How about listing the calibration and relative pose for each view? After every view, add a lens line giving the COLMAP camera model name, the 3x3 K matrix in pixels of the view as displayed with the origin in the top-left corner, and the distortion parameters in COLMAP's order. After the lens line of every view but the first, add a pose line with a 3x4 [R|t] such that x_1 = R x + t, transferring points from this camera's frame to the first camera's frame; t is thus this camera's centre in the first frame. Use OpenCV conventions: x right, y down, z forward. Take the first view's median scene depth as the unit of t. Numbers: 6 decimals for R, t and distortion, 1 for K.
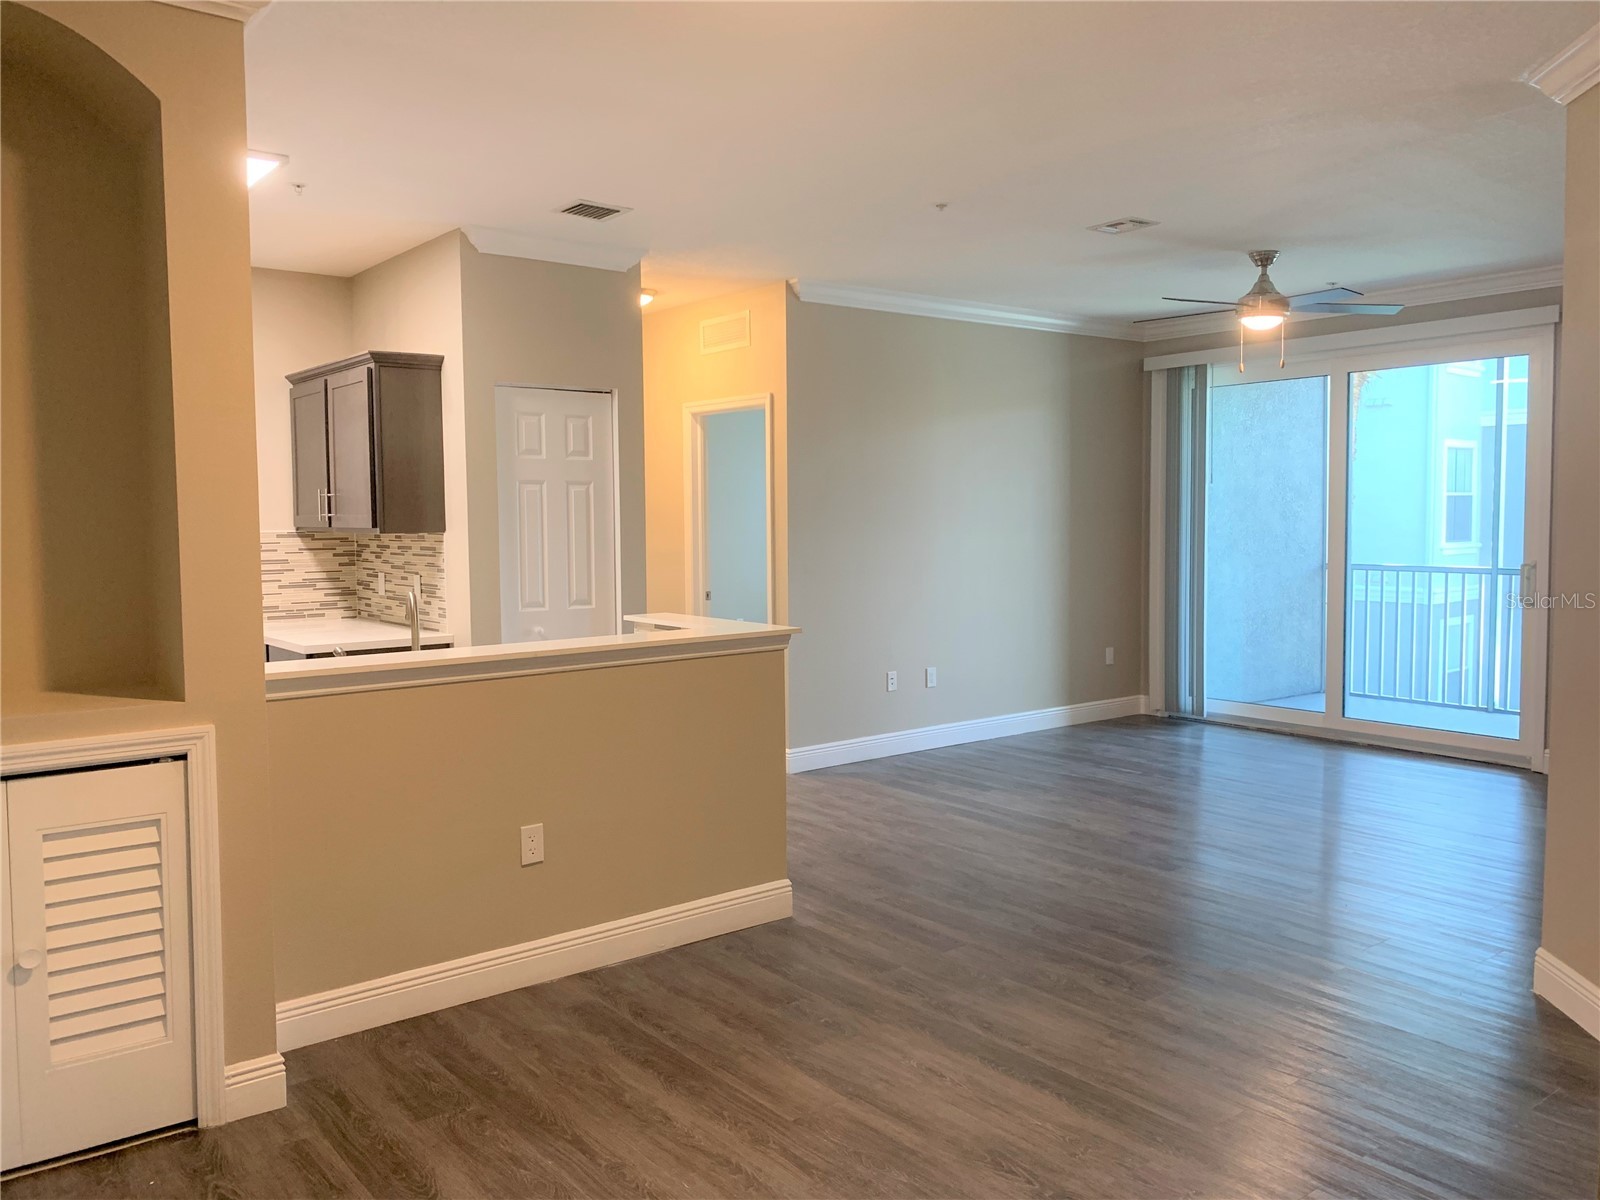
lens RADIAL K [[1225.4, 0, 800.6], [0, 1225.4, 595.0], [0, 0, 1]] dist [0.043306, -0.031796]
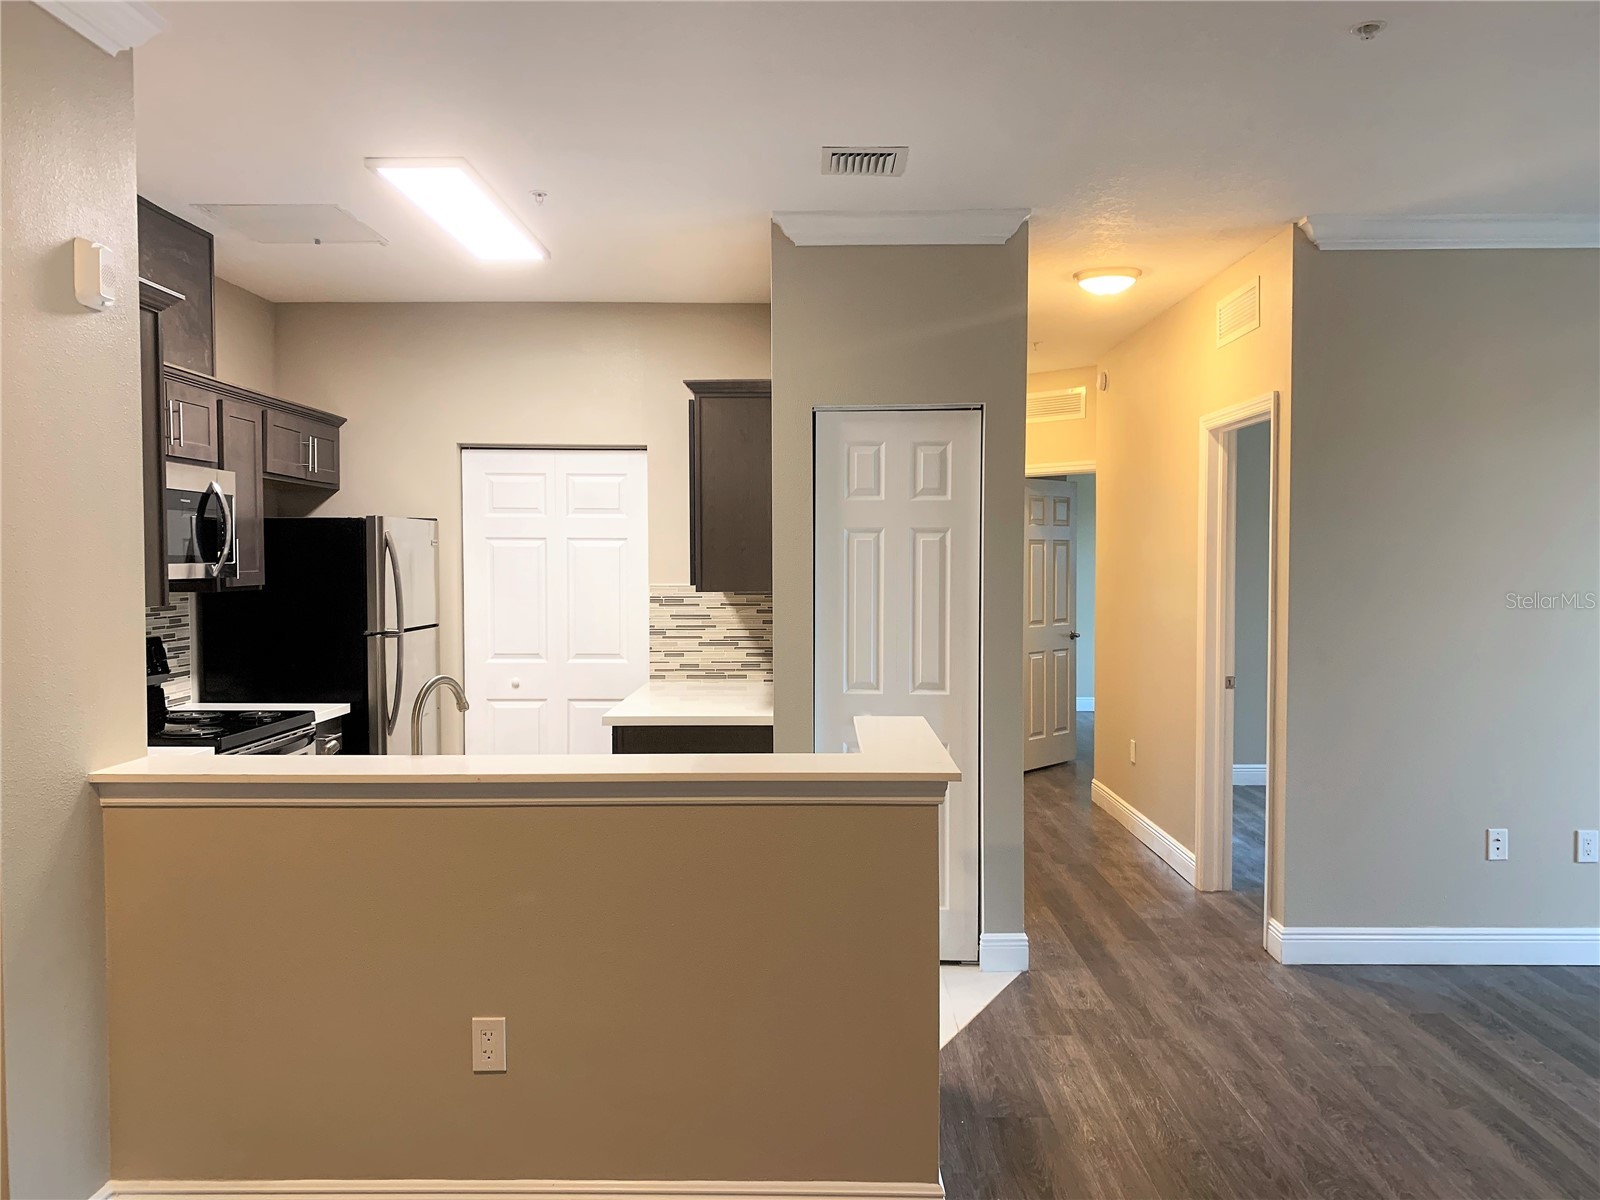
lens RADIAL K [[1225.4, 0, 800.5], [0, 1225.4, 601.7], [0, 0, 1]] dist [0.043306, -0.031796]
pose [[0.774273, 0.029264, -0.632175, 0.240565], [-0.045707, 0.998907, -0.009741, -0.036012], [0.631199, 0.036437, 0.774764, 0.361765]]
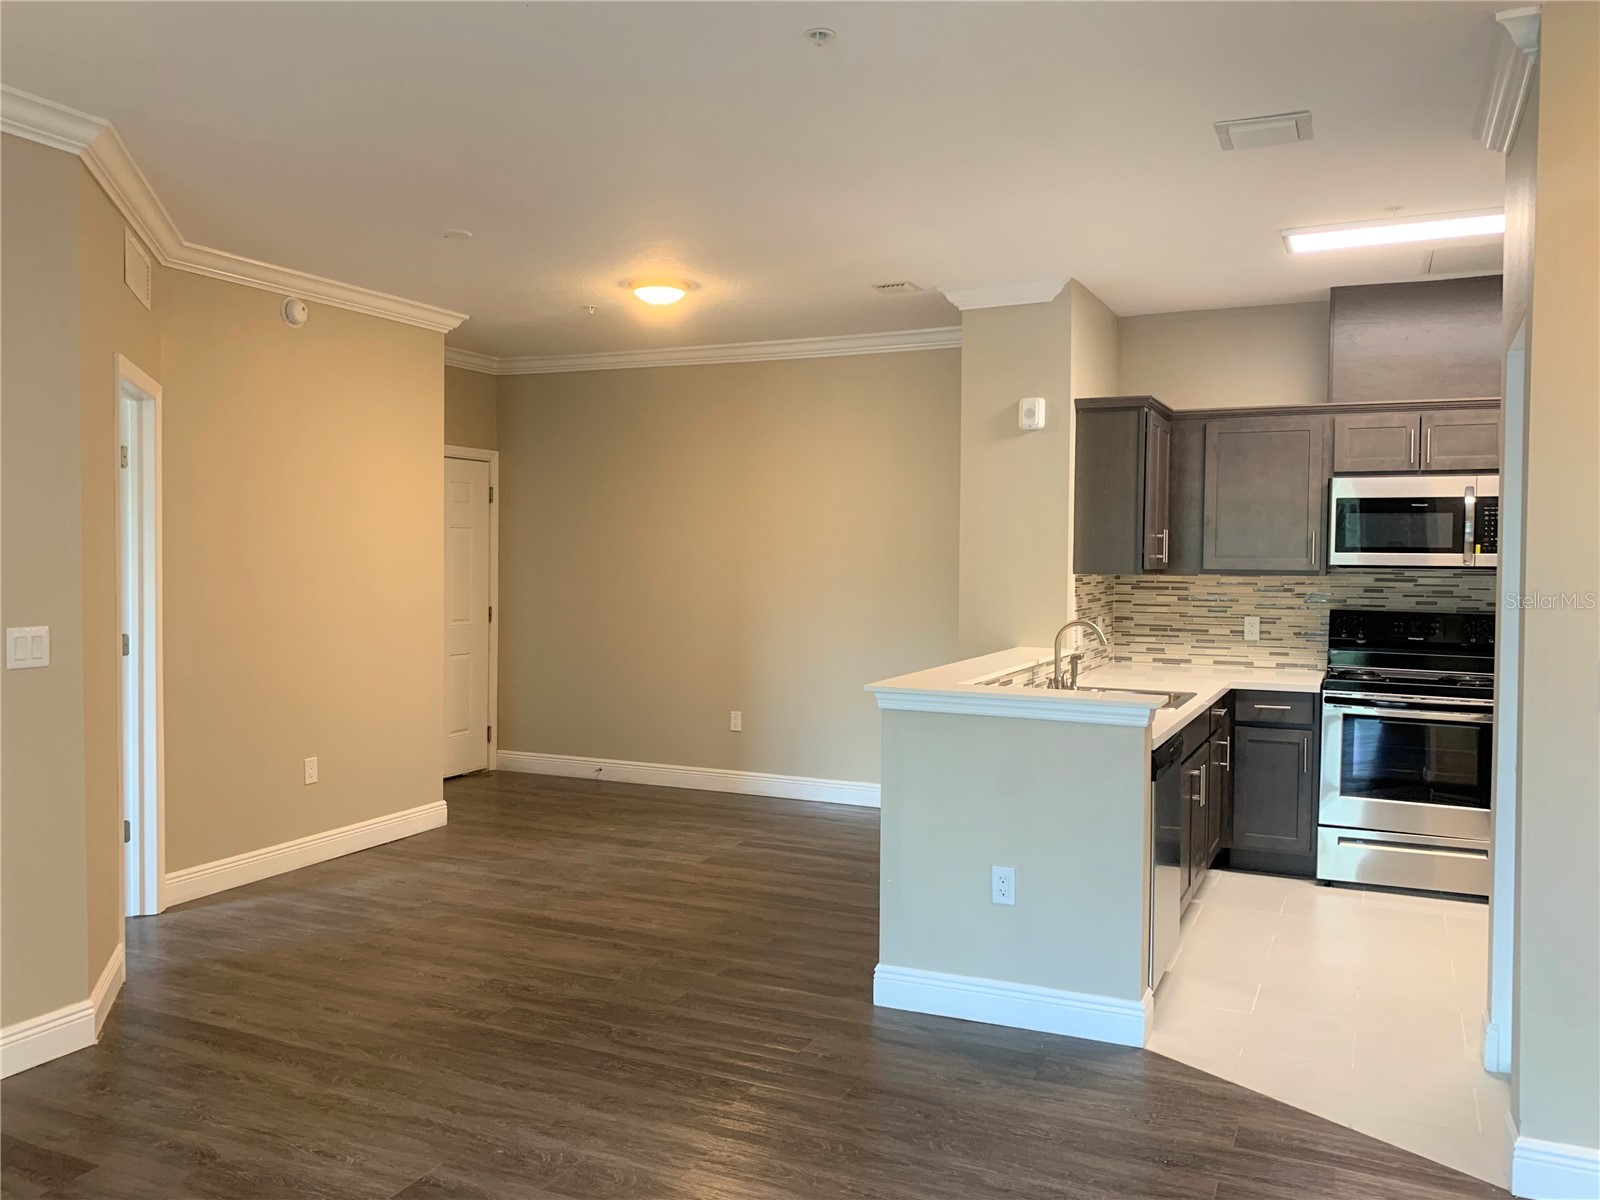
lens RADIAL K [[1225.4, 0, 802.7], [0, 1225.4, 597.9], [0, 0, 1]] dist [0.043306, -0.031796]
pose [[-0.892692, 0.029689, -0.449688, 0.334421], [-0.021631, 0.993855, 0.108557, -0.100727], [0.450148, 0.106635, -0.886564, 1.335604]]
